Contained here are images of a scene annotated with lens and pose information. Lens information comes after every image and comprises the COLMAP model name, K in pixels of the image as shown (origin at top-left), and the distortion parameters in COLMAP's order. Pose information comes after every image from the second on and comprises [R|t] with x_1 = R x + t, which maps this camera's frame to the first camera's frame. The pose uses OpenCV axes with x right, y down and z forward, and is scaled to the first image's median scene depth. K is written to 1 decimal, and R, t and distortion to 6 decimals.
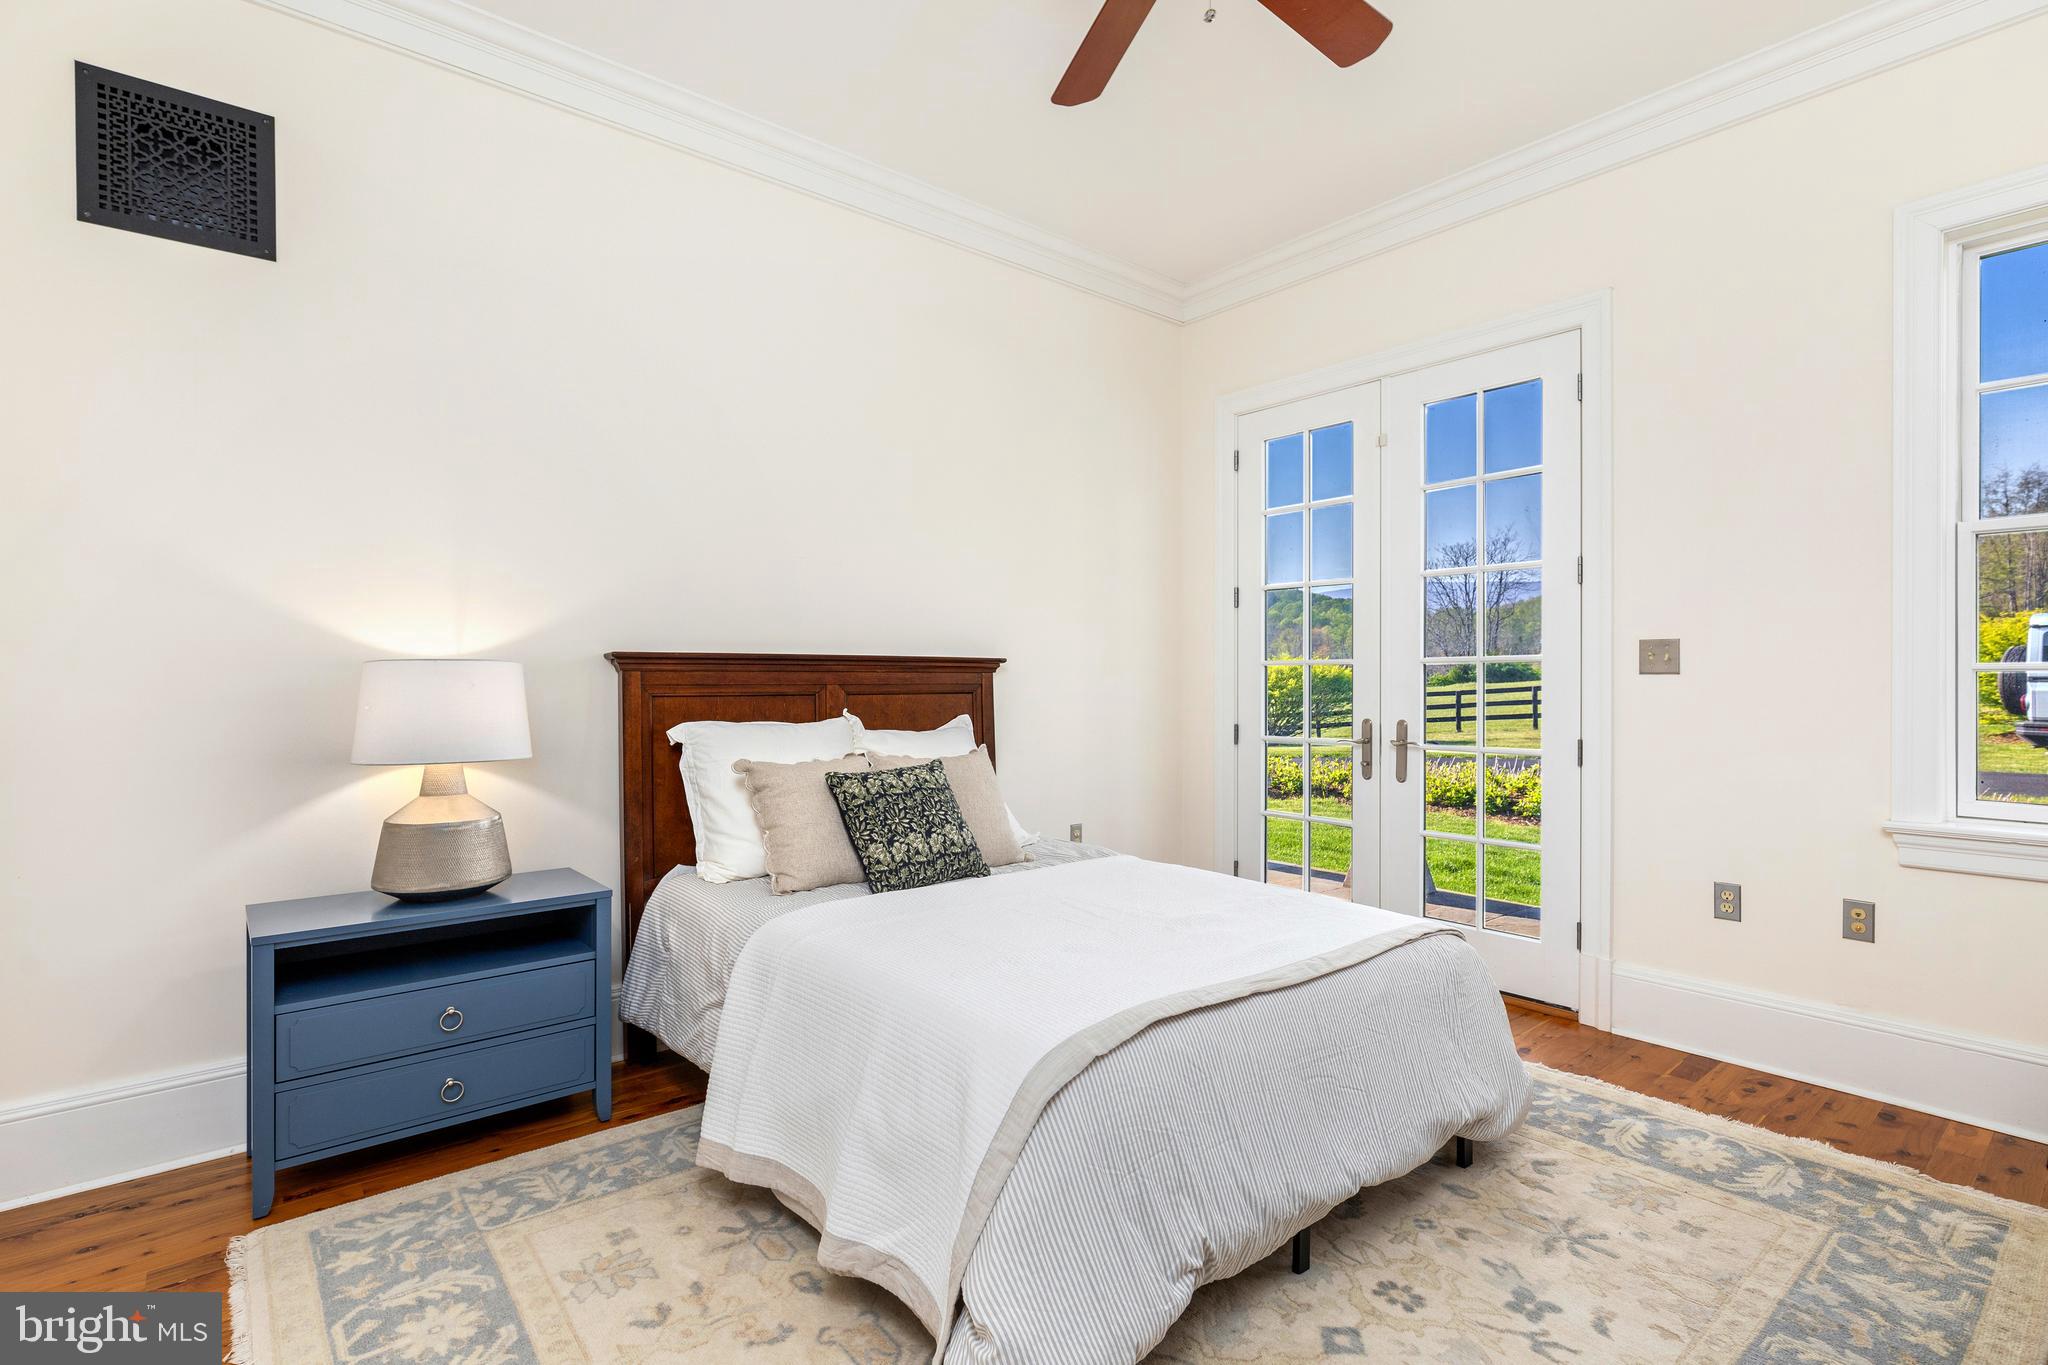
lens RADIAL K [[967.2, 0, 1022.9], [0, 967.2, 685.7], [0, 0, 1]] dist [-0.001169, -0.000006]
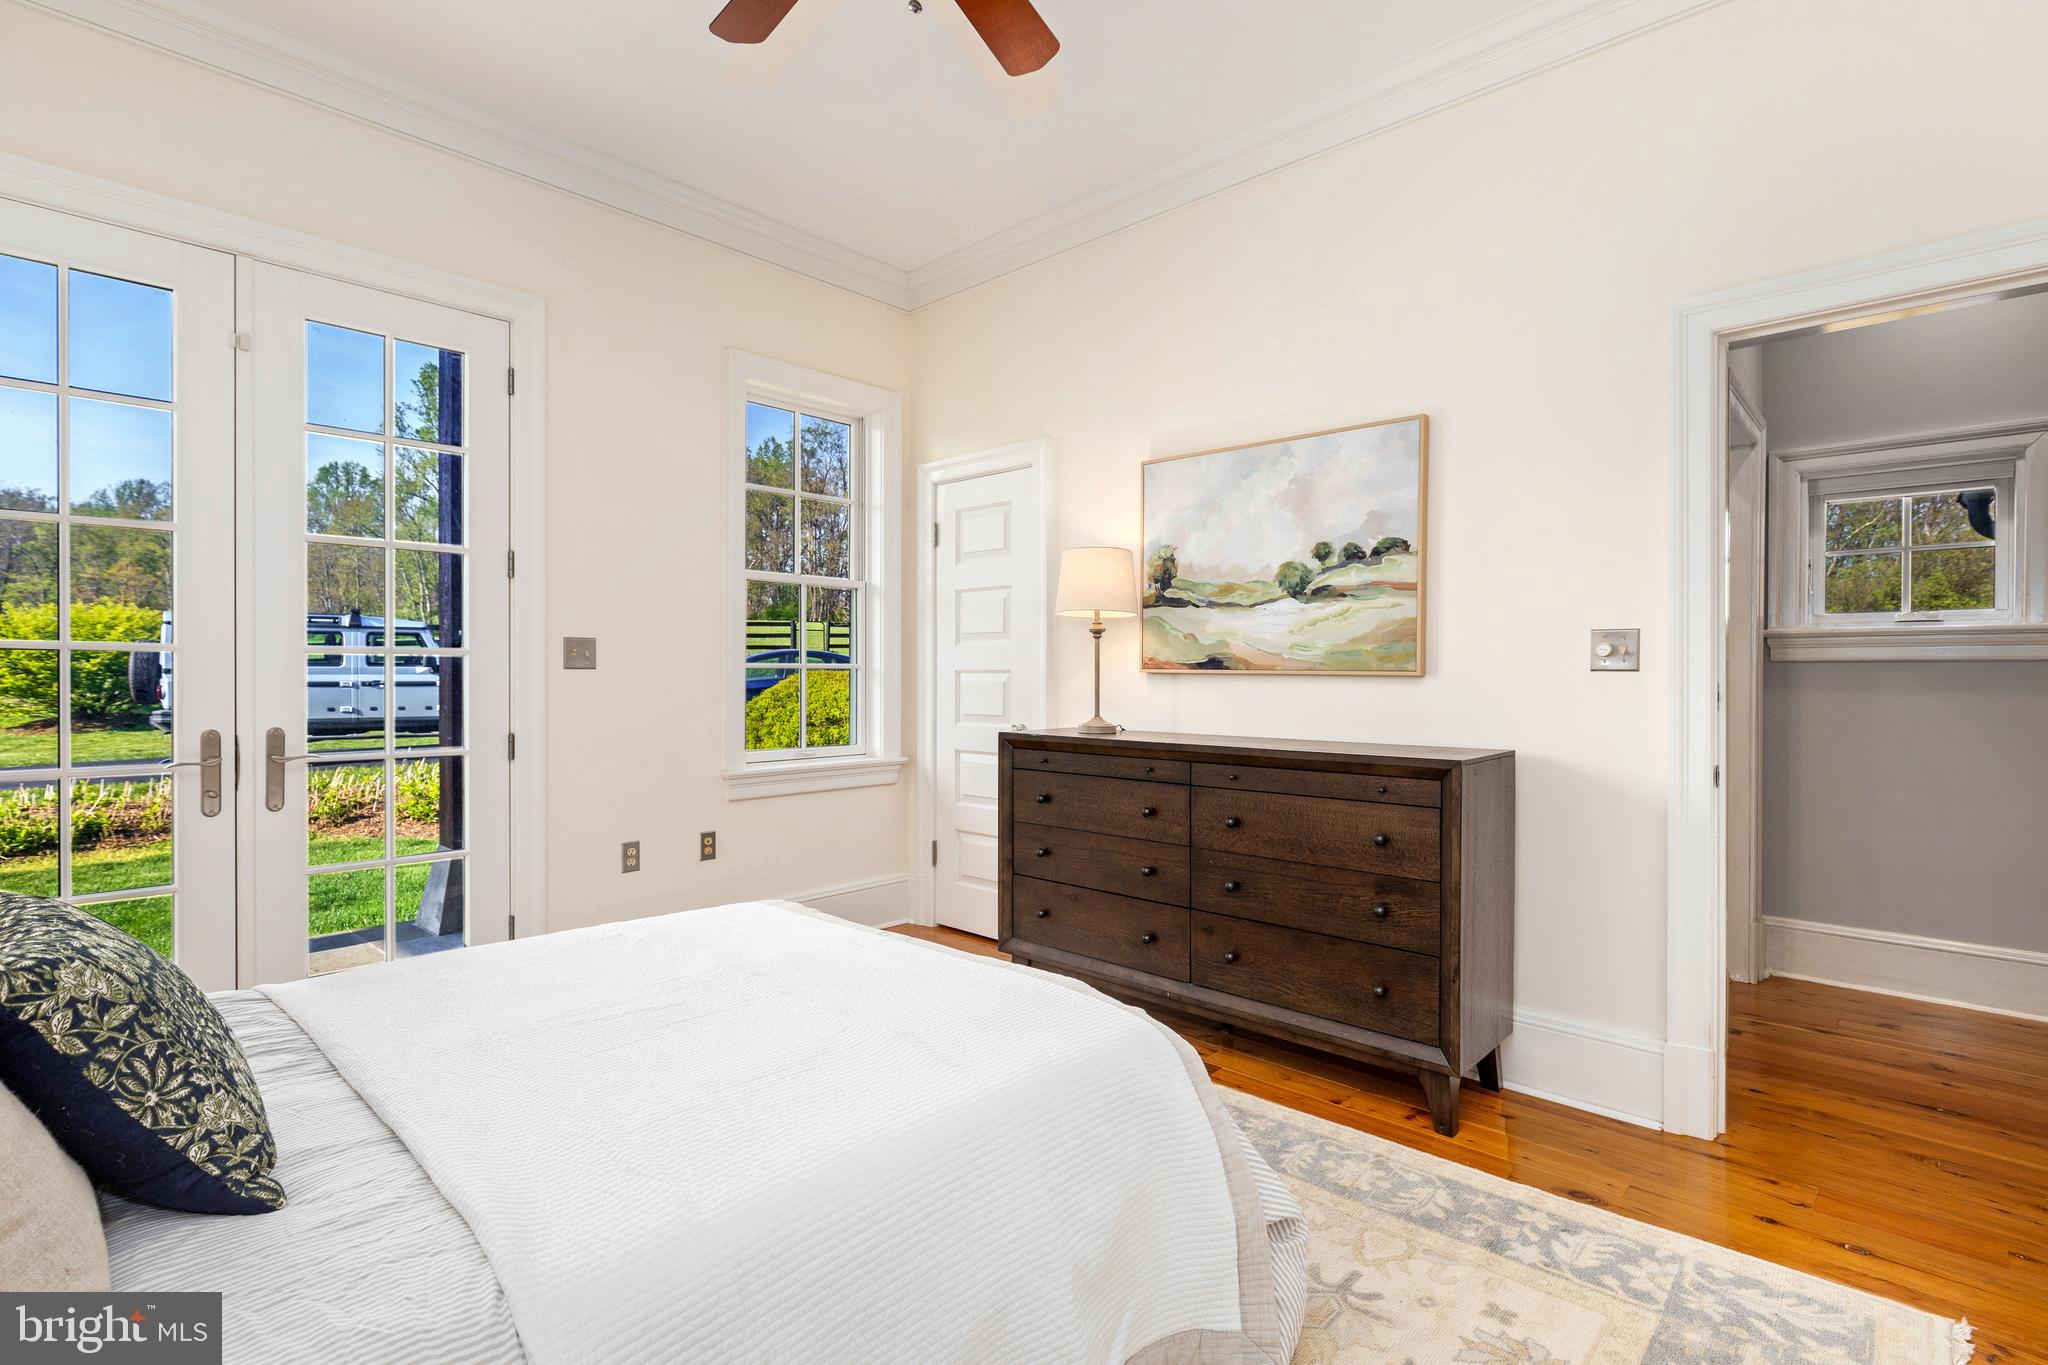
lens RADIAL K [[967.2, 0, 1022.2], [0, 967.2, 677.8], [0, 0, 1]] dist [-0.001169, -0.000006]
pose [[-0.137947, -0.004394, 0.990430, -0.539701], [0.002580, 0.999985, 0.004795, -0.005554], [-0.990436, 0.003217, -0.137934, 0.676838]]
